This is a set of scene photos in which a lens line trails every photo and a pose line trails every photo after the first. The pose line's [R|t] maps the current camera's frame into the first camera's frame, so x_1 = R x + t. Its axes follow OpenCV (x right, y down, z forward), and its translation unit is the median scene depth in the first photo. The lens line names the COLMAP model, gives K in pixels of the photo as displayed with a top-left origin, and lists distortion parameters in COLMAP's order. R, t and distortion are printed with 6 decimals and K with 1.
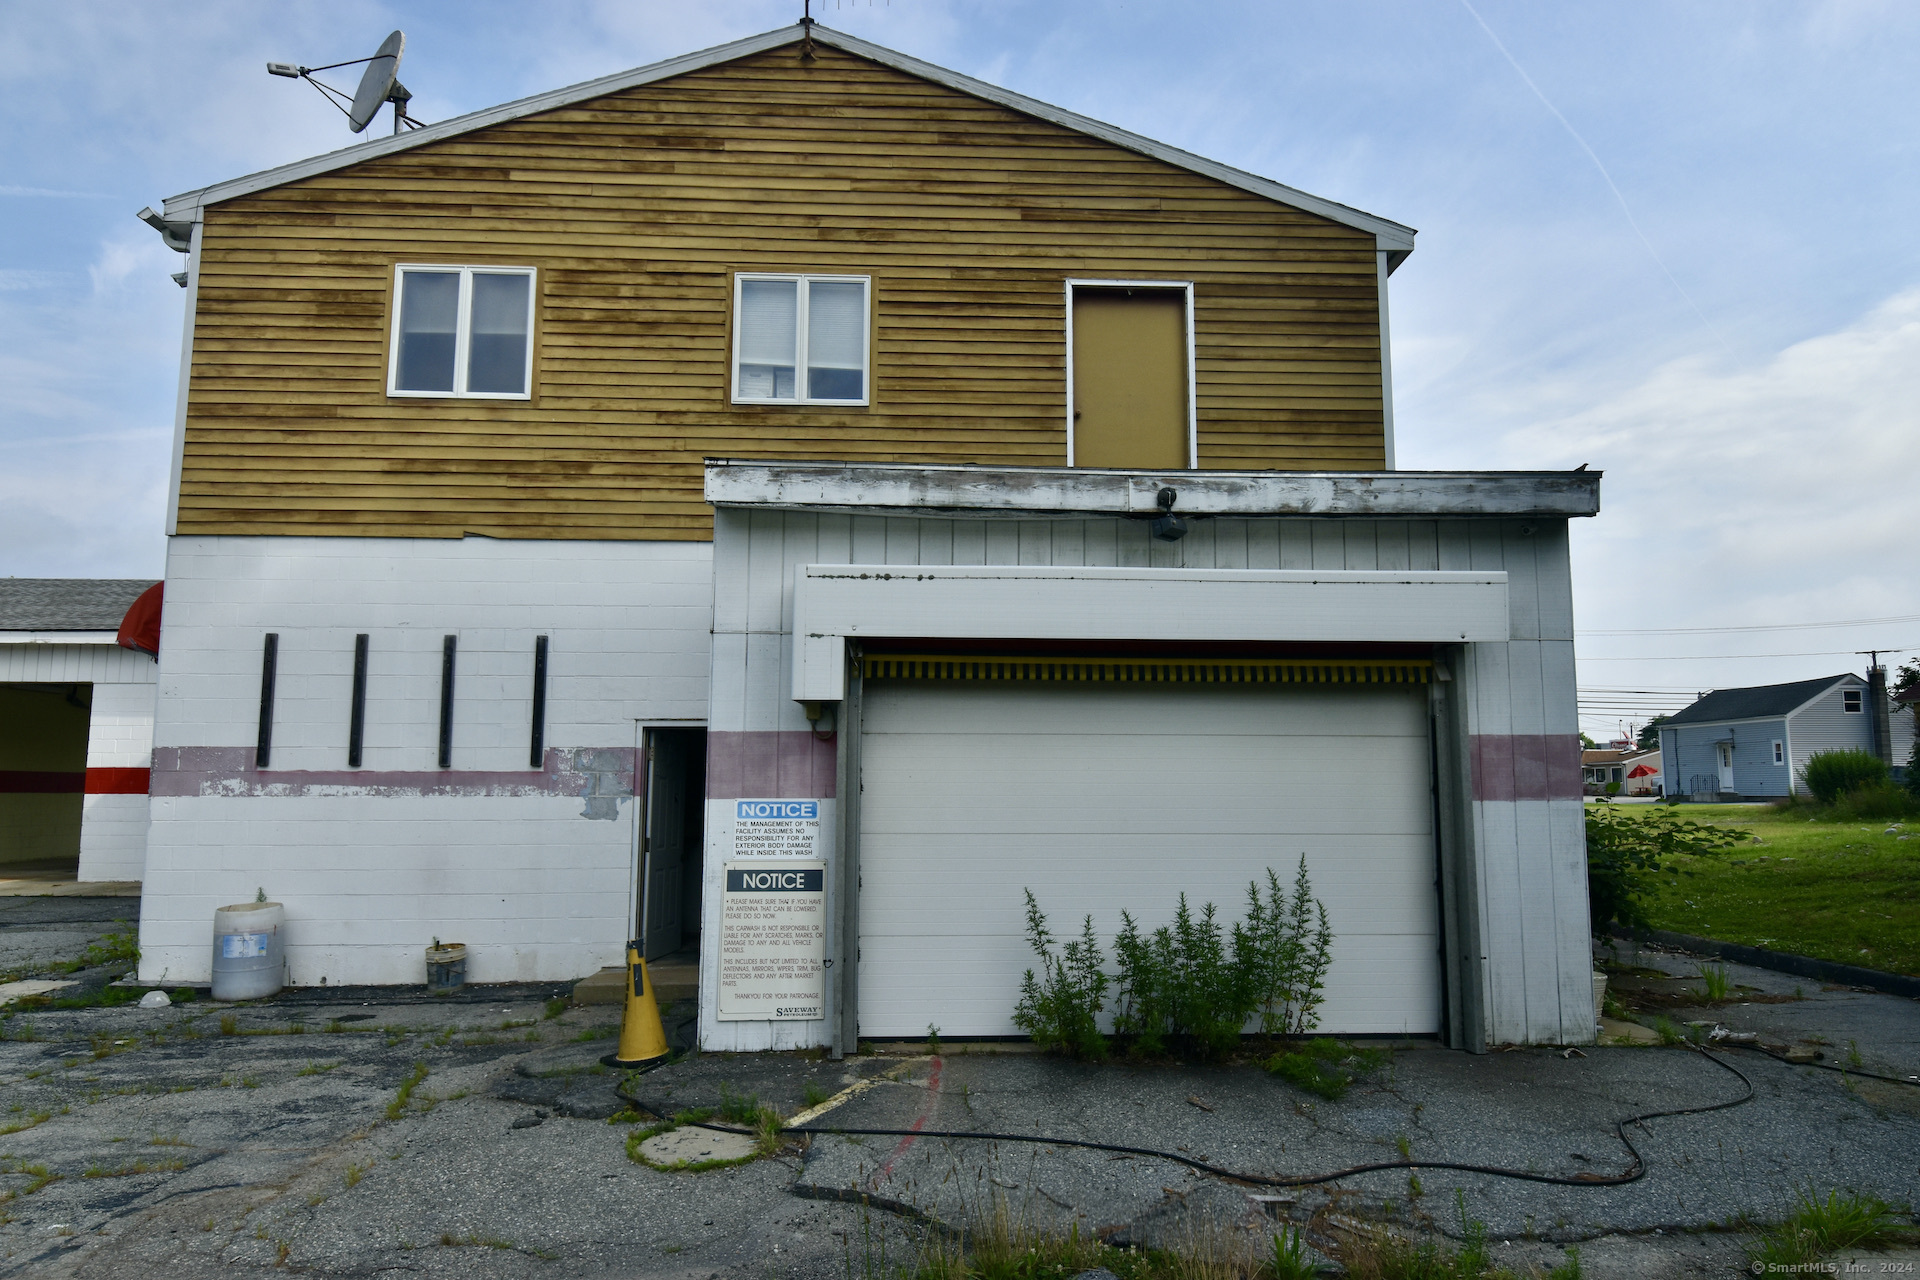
lens RADIAL K [[1094.5, 0, 960.0], [0, 1094.5, 640.0], [0, 0, 1]] dist [0.024985, -0.026628]
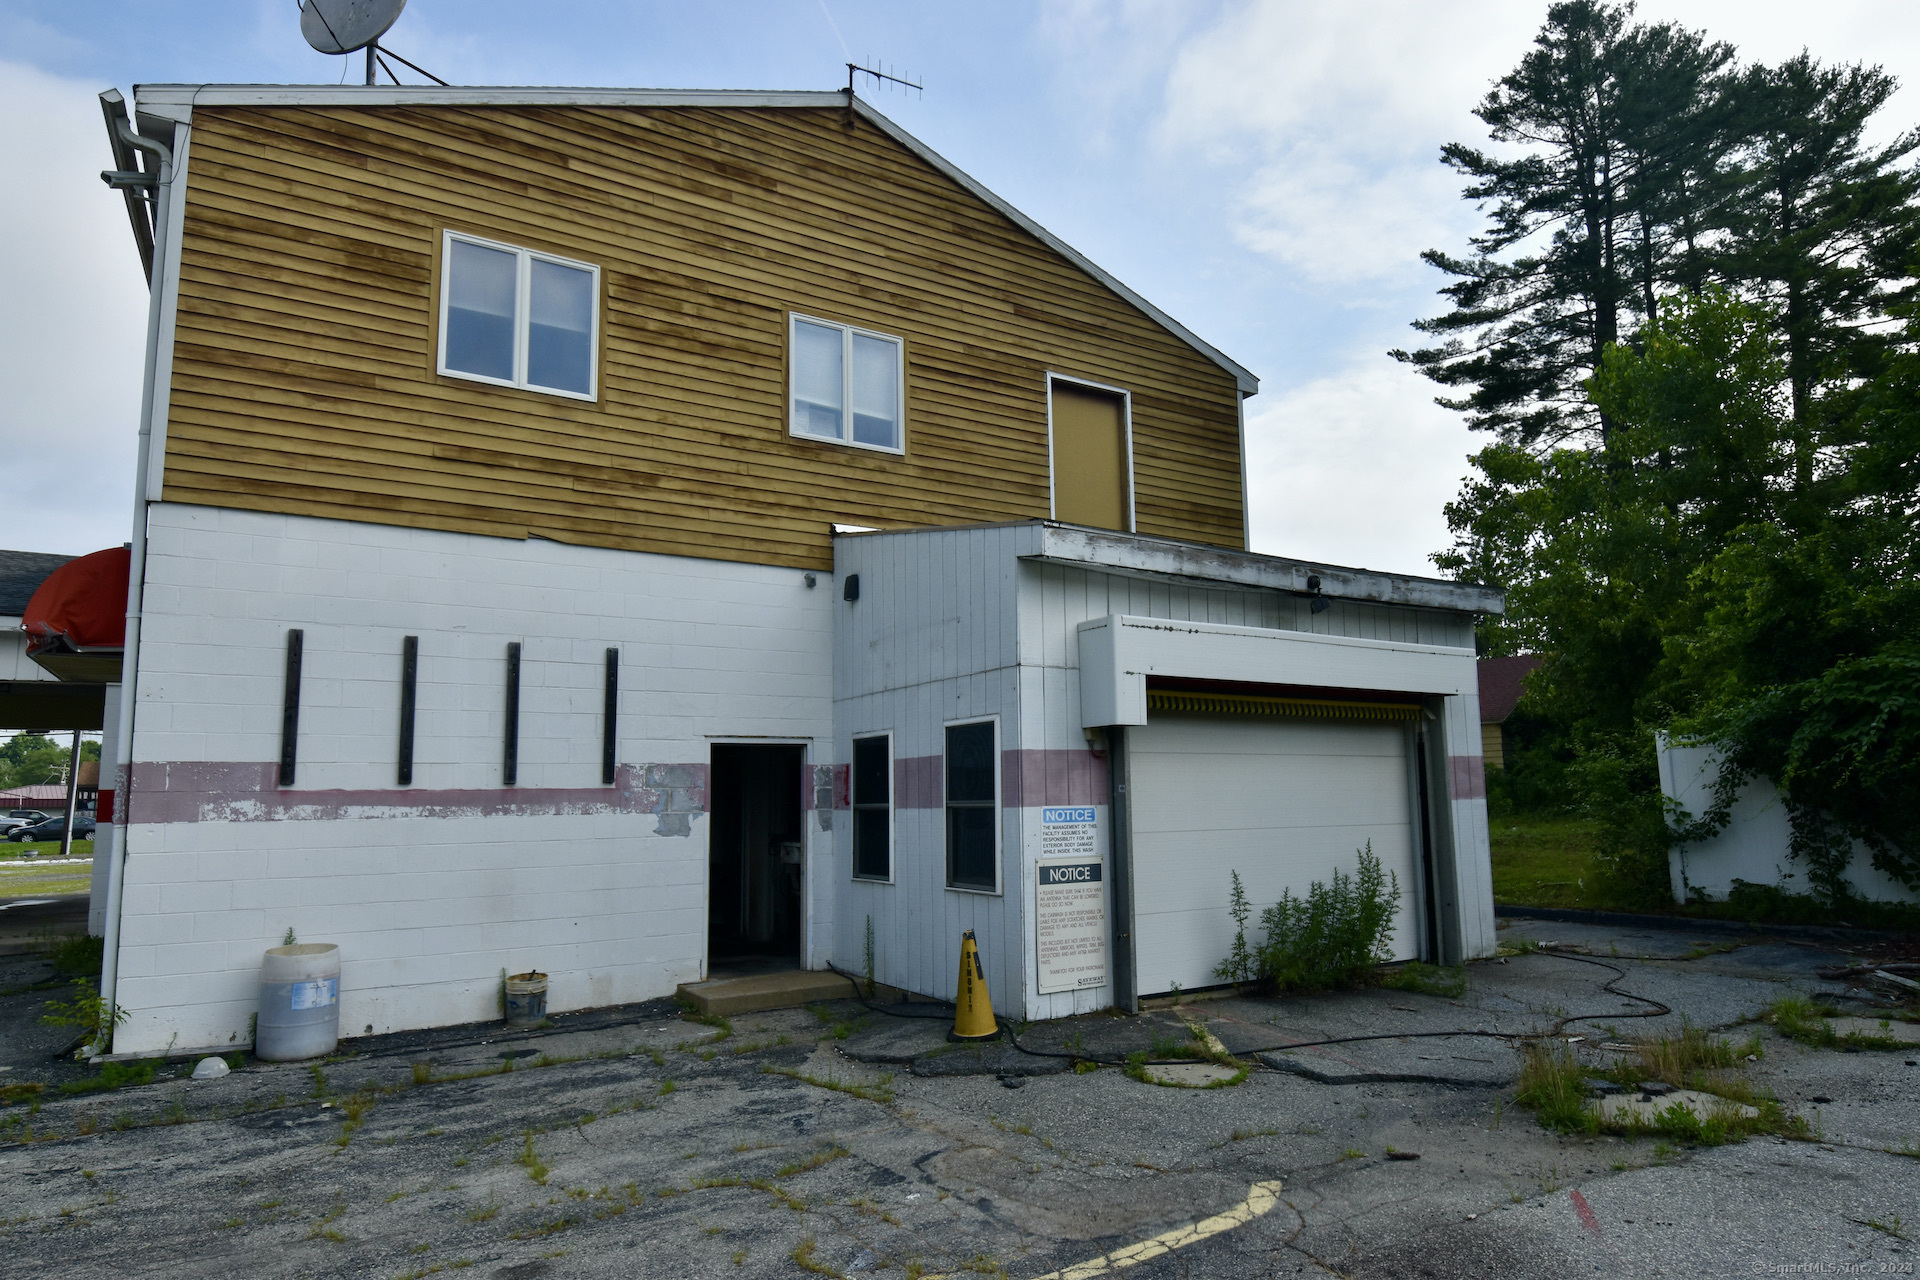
lens RADIAL K [[1094.5, 0, 960.0], [0, 1094.5, 640.0], [0, 0, 1]] dist [0.024985, -0.026628]
pose [[0.874992, 0.055973, 0.480891, -0.570905], [-0.047635, 0.998428, -0.029539, 0.002830], [-0.481789, 0.002939, 0.876282, 0.002161]]
